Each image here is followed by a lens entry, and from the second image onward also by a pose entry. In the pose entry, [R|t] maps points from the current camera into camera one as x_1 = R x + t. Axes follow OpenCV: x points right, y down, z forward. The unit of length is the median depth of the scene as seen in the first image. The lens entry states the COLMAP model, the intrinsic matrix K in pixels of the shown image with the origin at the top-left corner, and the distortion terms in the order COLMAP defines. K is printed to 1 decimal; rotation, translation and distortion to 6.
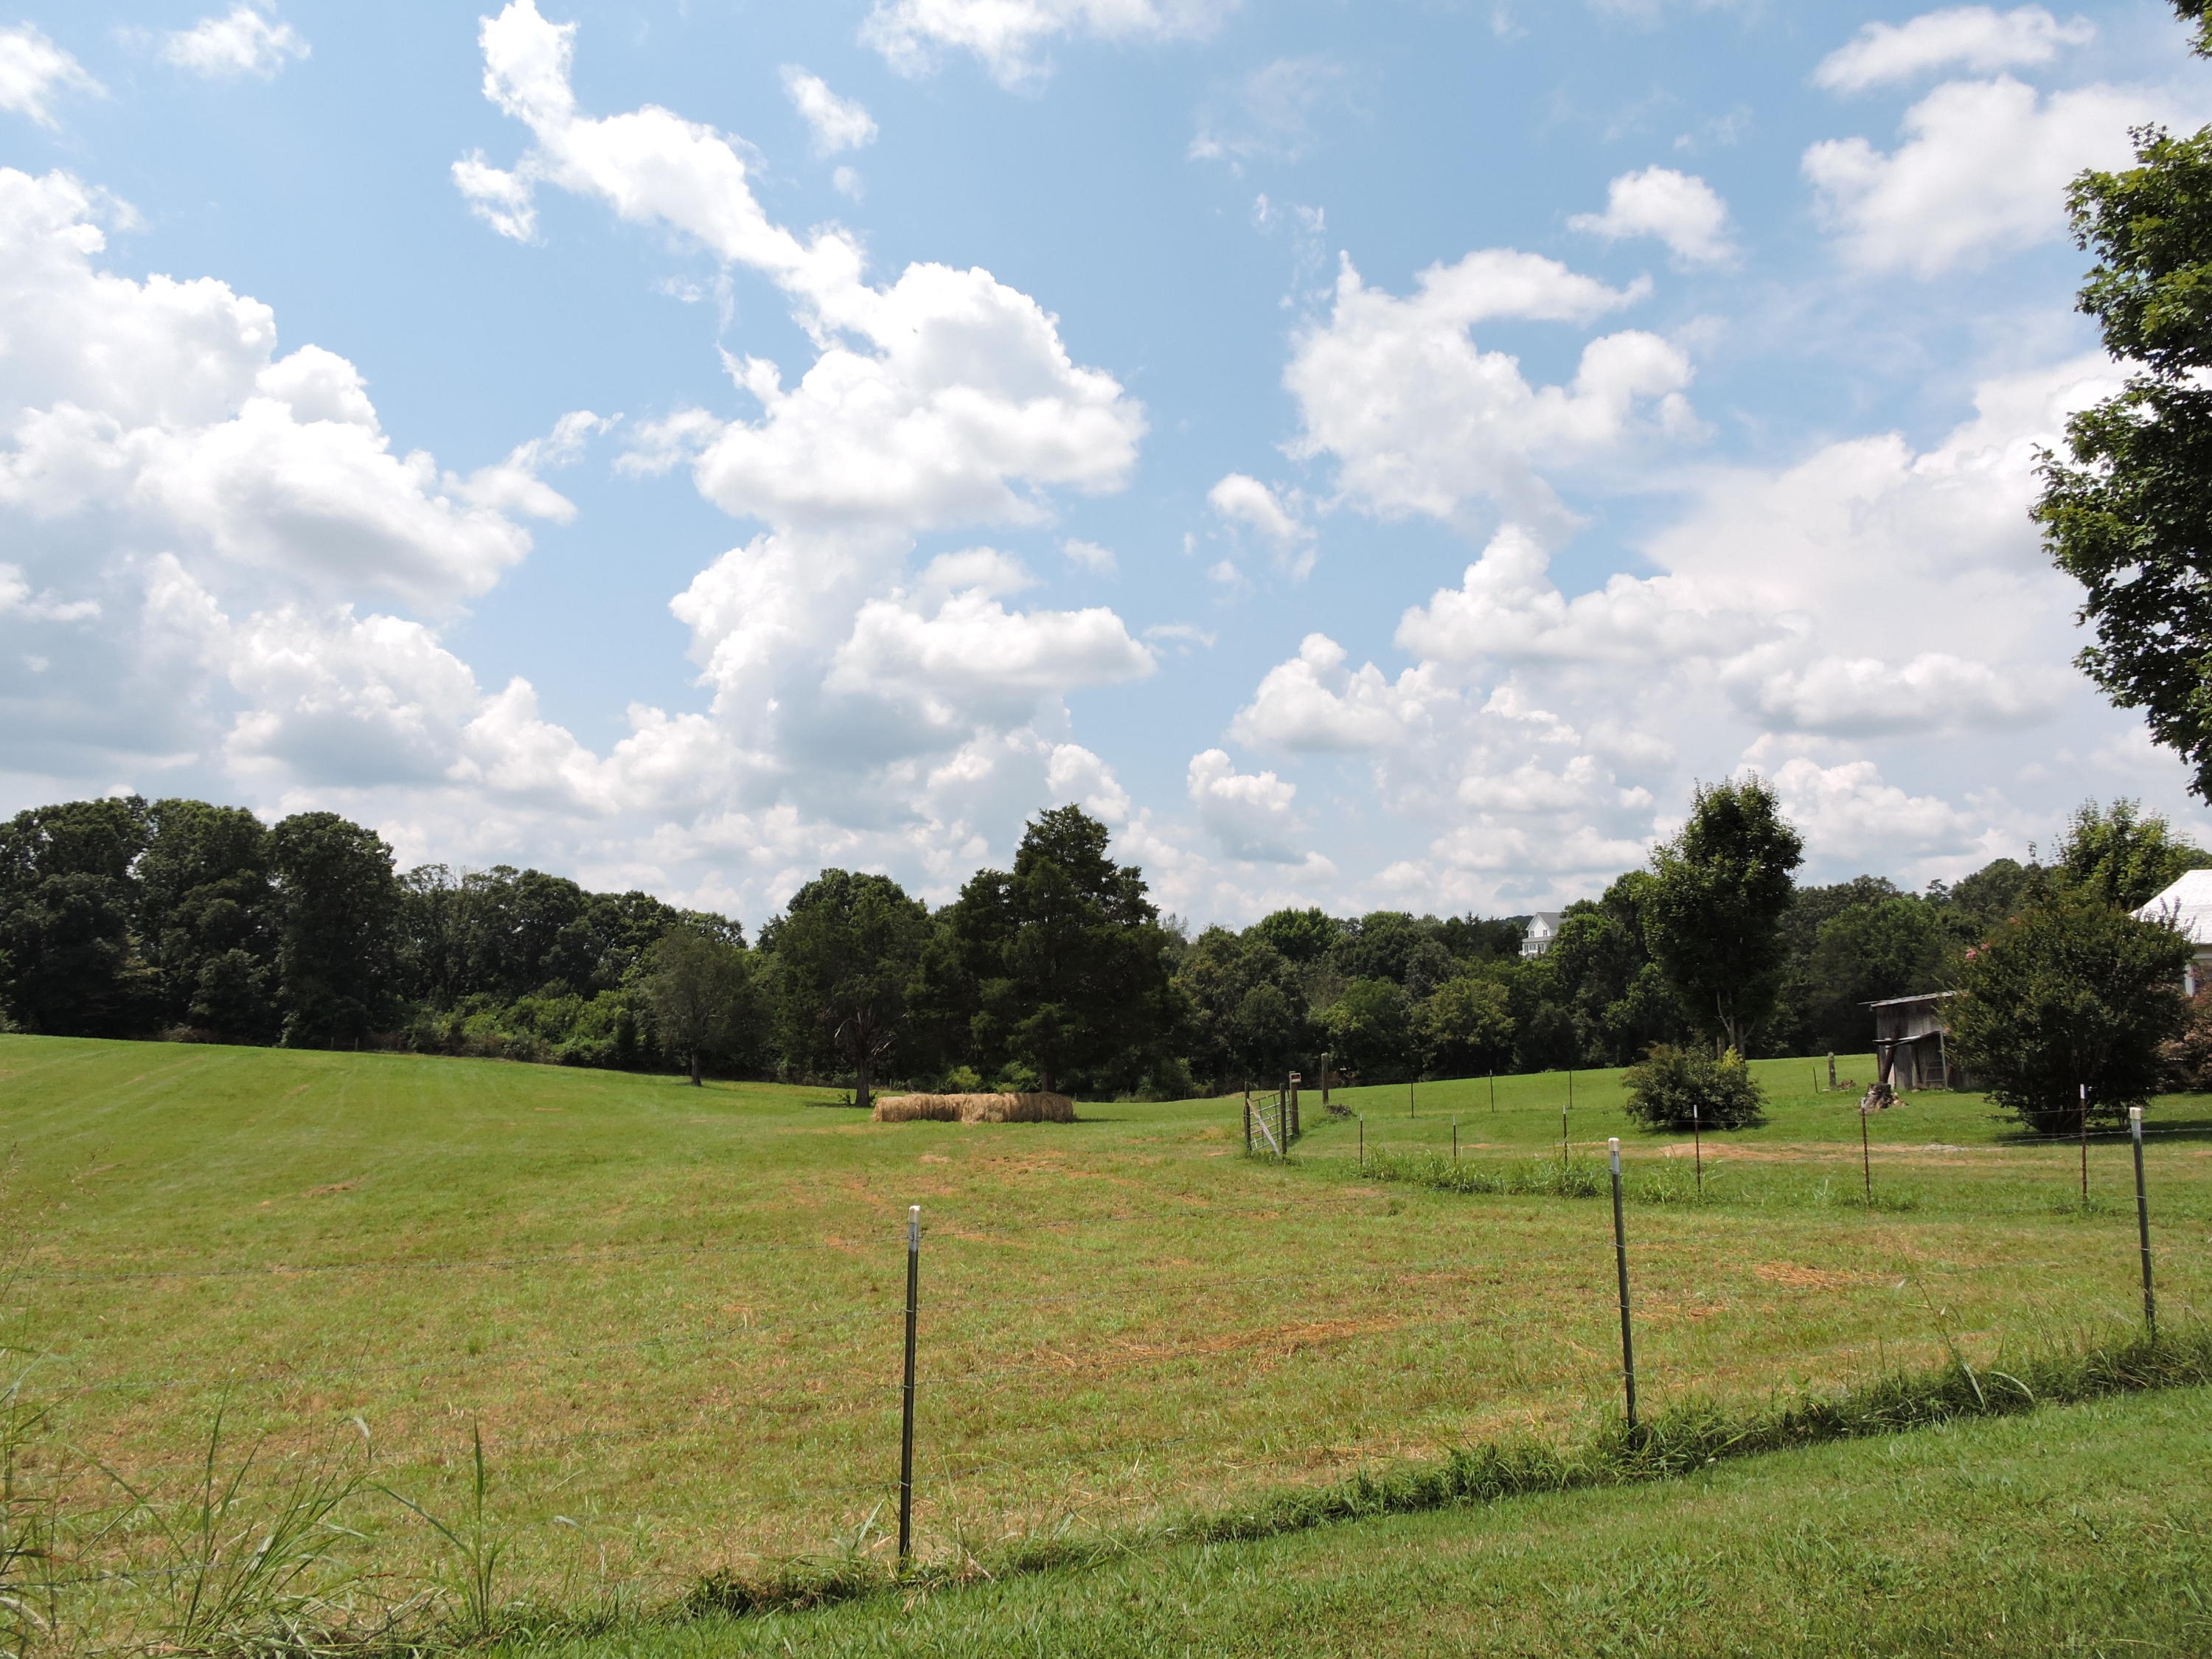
lens RADIAL K [[1588.3, 0, 1111.5], [0, 1588.3, 842.6], [0, 0, 1]] dist [0.009996, -0.008455]
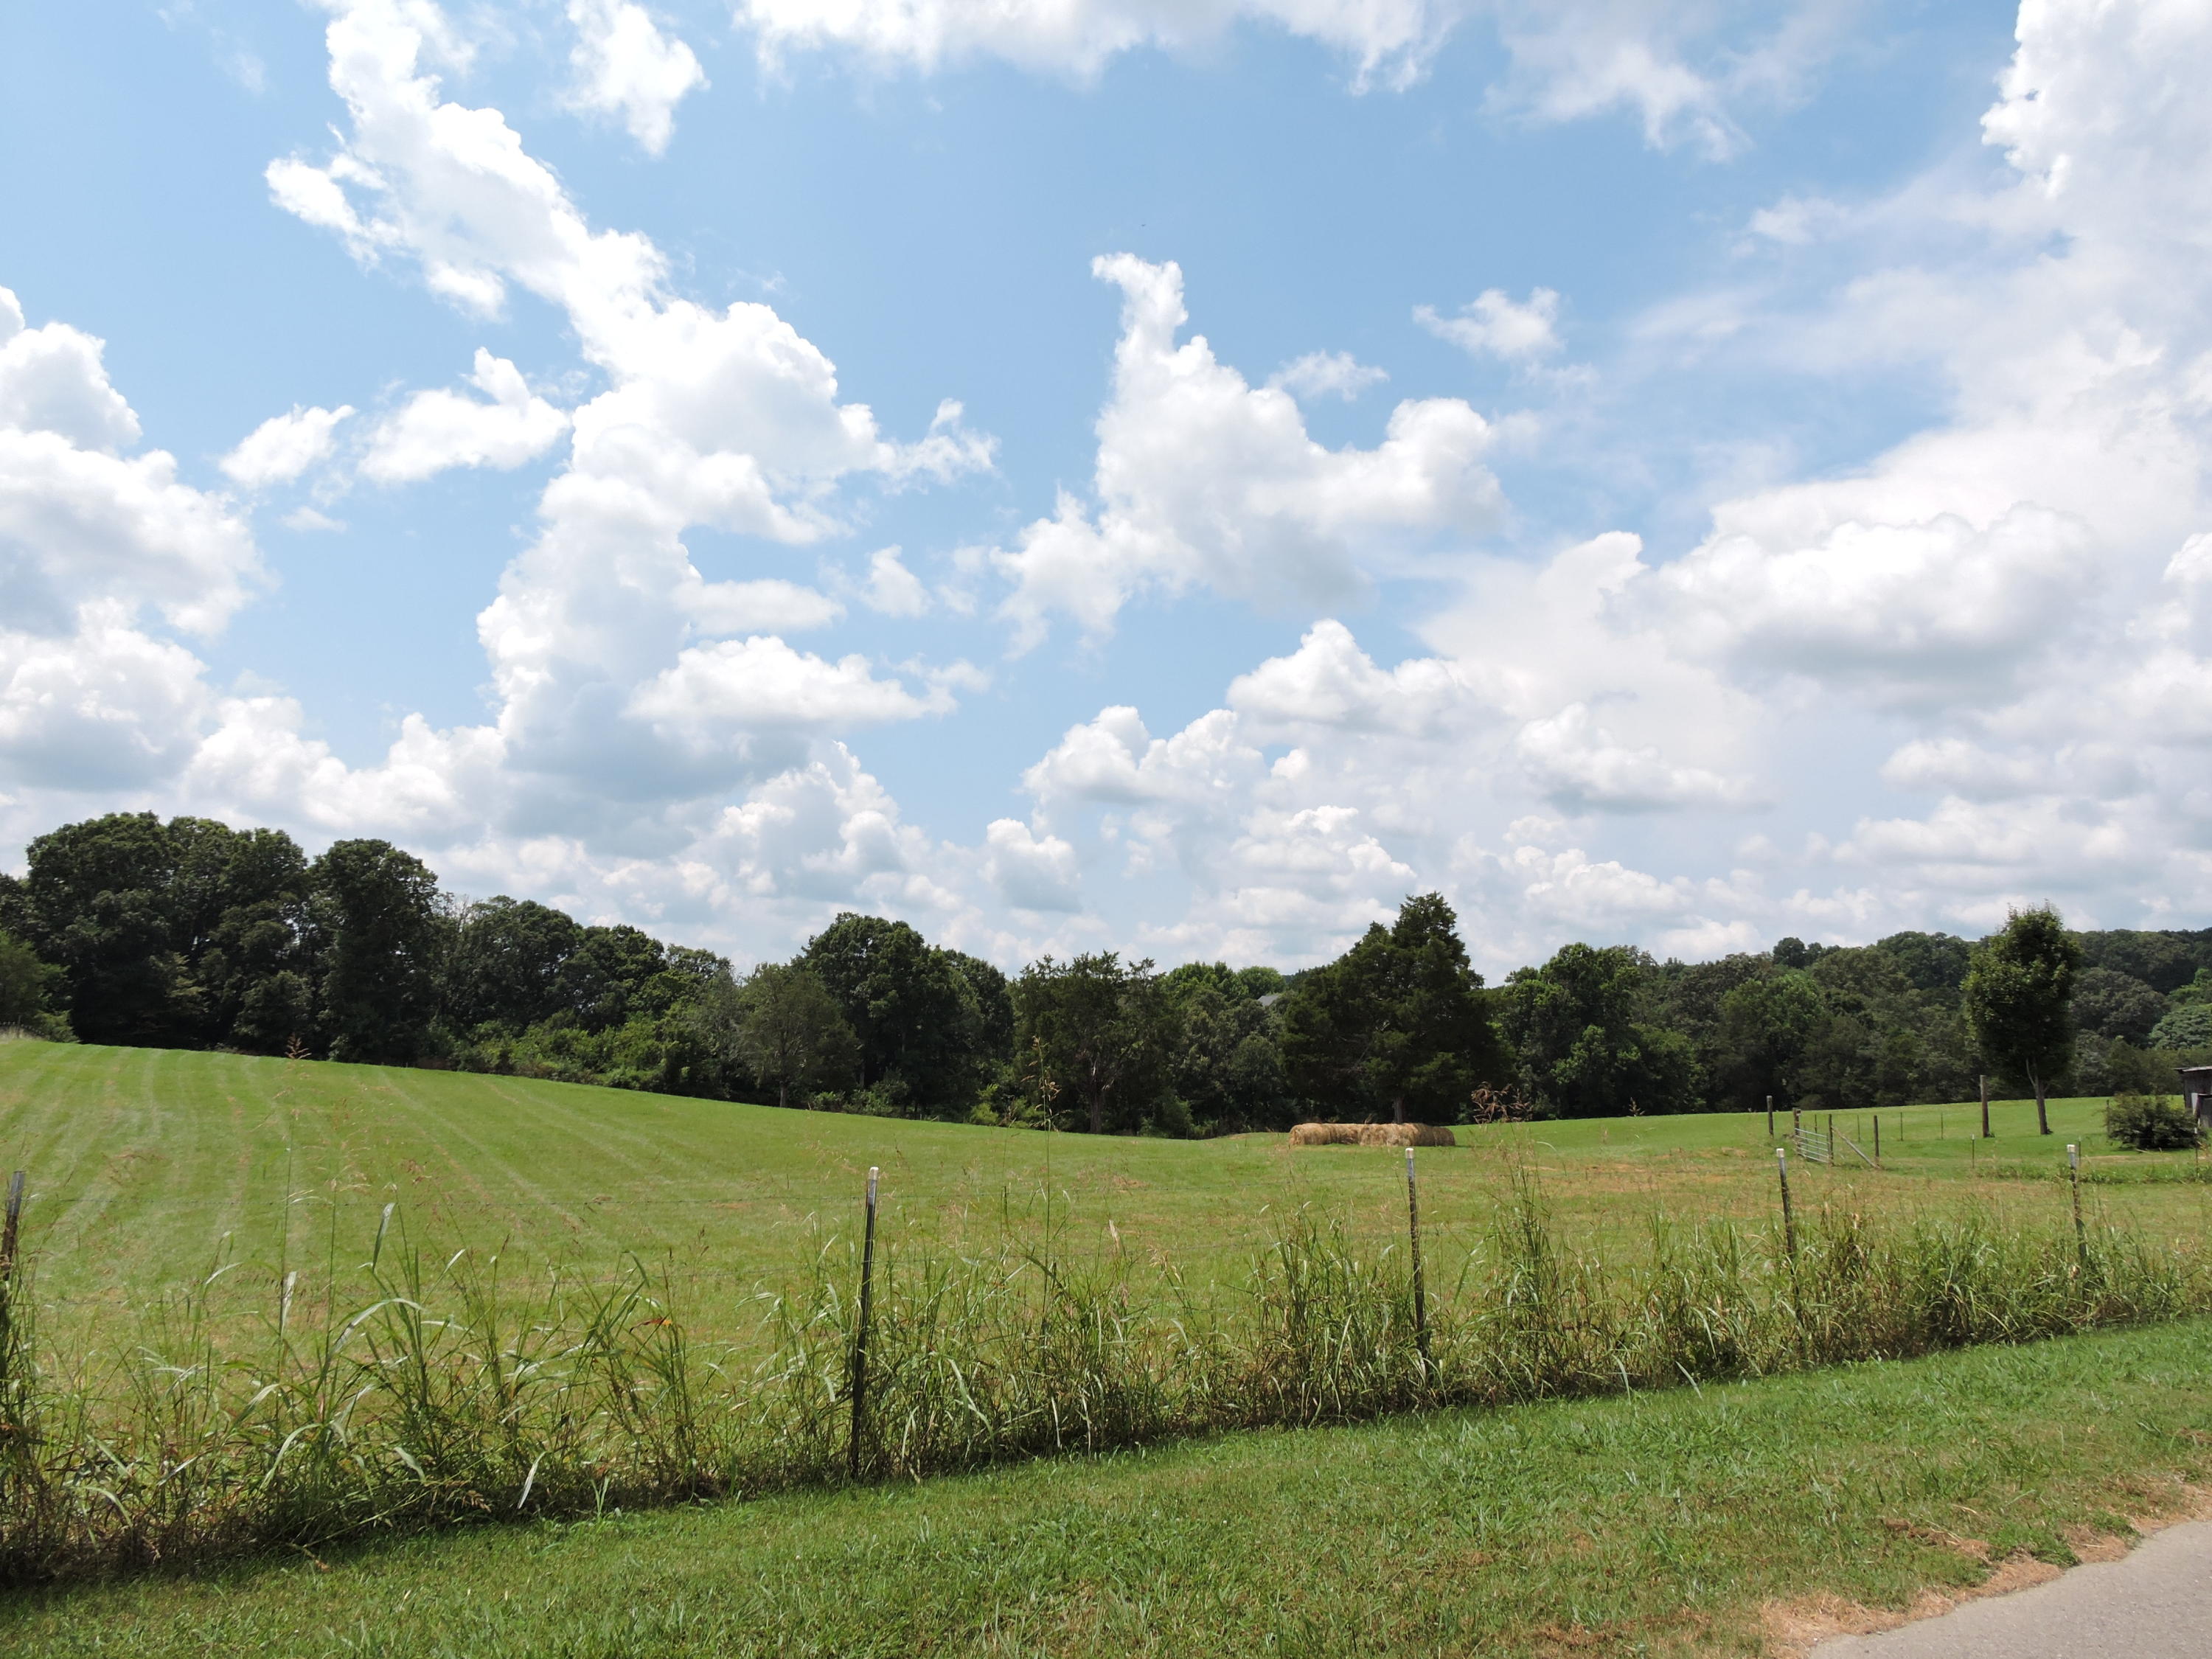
lens RADIAL K [[1575.8, 0, 1105.0], [0, 1575.8, 795.6], [0, 0, 1]] dist [0.007266, 0.003640]
pose [[0.988495, 0.050189, 0.142683, -0.171701], [-0.041814, 0.997255, -0.061103, -0.004762], [-0.145359, 0.054434, 0.987880, -0.069725]]
